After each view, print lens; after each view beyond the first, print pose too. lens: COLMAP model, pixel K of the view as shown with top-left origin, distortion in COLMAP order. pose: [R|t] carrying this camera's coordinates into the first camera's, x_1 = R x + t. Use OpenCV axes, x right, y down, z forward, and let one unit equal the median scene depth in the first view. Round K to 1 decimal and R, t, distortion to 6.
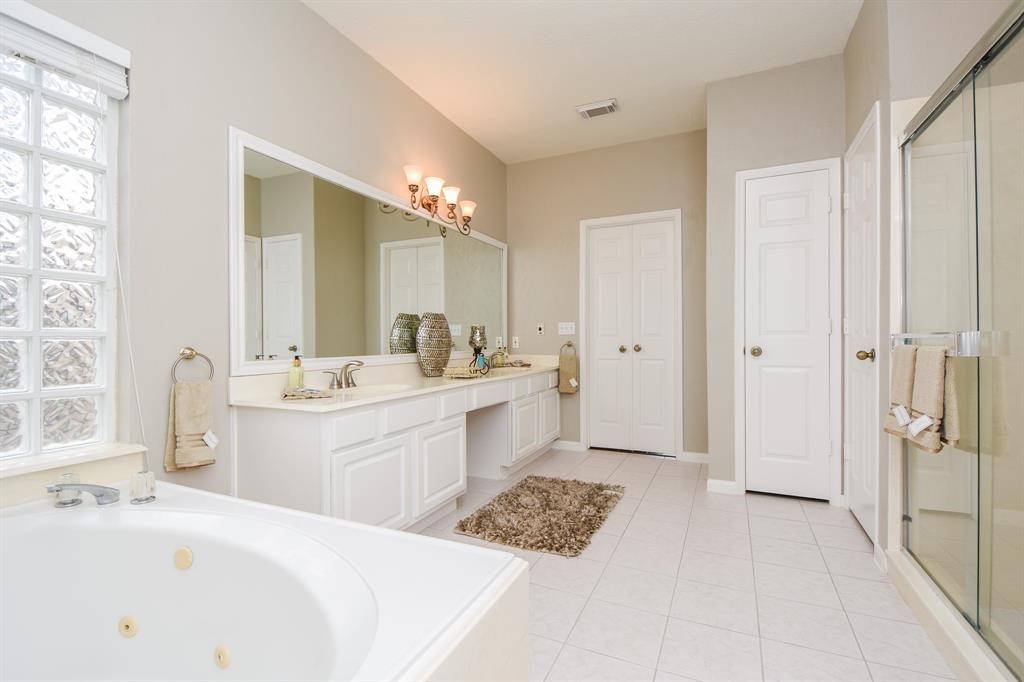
lens RADIAL K [[452.7, 0, 517.9], [0, 452.7, 333.7], [0, 0, 1]] dist [0.014820, -0.009634]
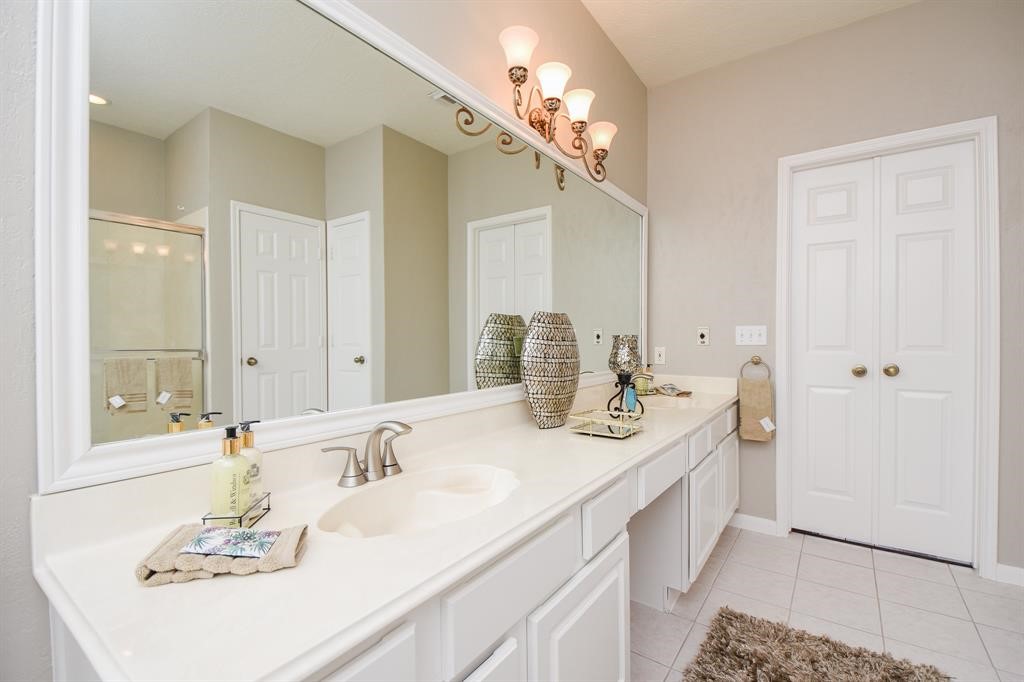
lens RADIAL K [[452.7, 0, 516.1], [0, 452.7, 341.5], [0, 0, 1]] dist [0.014820, -0.009634]
pose [[0.979756, 0.004203, -0.200150, -0.108319], [-0.000502, 0.999828, 0.018539, -0.019164], [0.200194, -0.018063, 0.979590, 0.415554]]
